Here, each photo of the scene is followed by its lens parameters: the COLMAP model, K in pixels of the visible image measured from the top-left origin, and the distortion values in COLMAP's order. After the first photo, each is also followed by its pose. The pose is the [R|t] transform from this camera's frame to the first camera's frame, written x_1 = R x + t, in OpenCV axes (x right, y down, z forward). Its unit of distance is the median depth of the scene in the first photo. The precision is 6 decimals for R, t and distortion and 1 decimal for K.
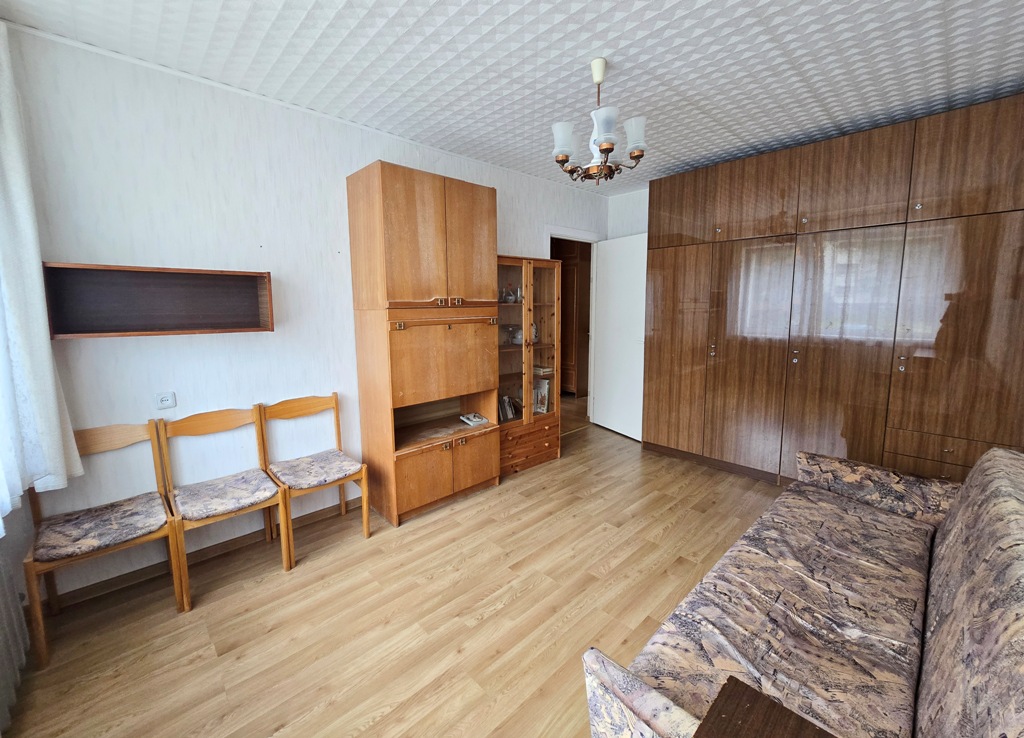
lens RADIAL K [[420.6, 0, 511.6], [0, 420.6, 359.4], [0, 0, 1]] dist [-0.001875, -0.000047]
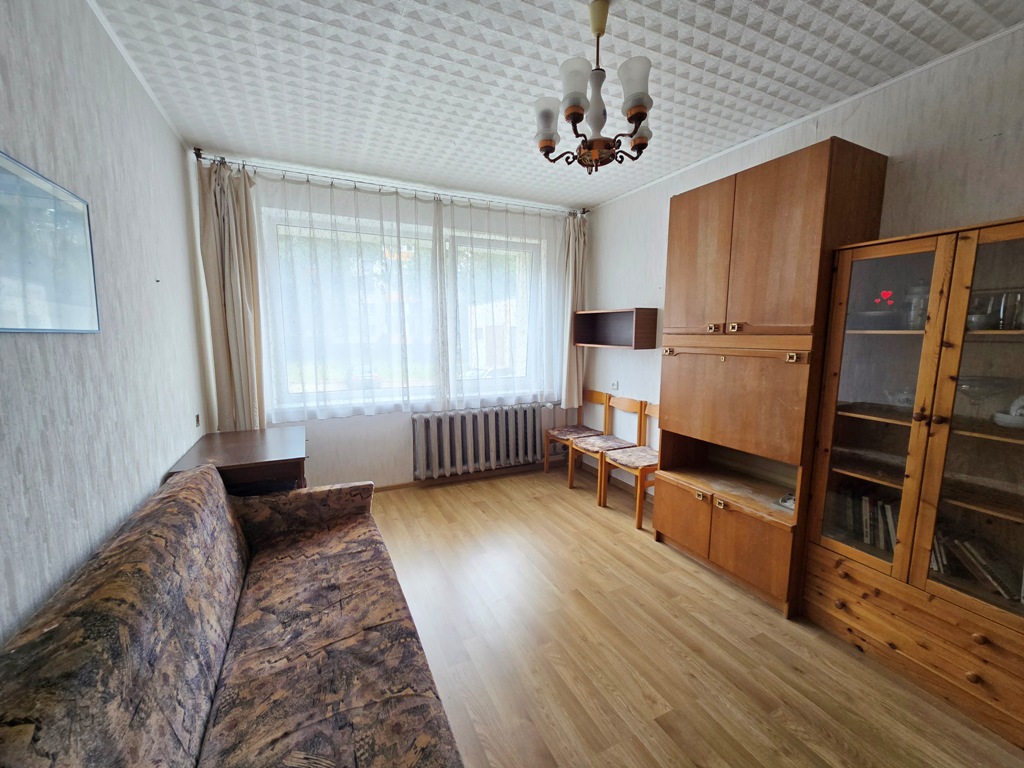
lens RADIAL K [[417.3, 0, 509.0], [0, 417.3, 386.1], [0, 0, 1]] dist [-0.002143, -0.000479]
pose [[-0.313470, 0.124442, -0.941409, 0.834686], [-0.130335, 0.976356, 0.172460, -0.122863], [0.940611, 0.176759, -0.289839, 0.941703]]
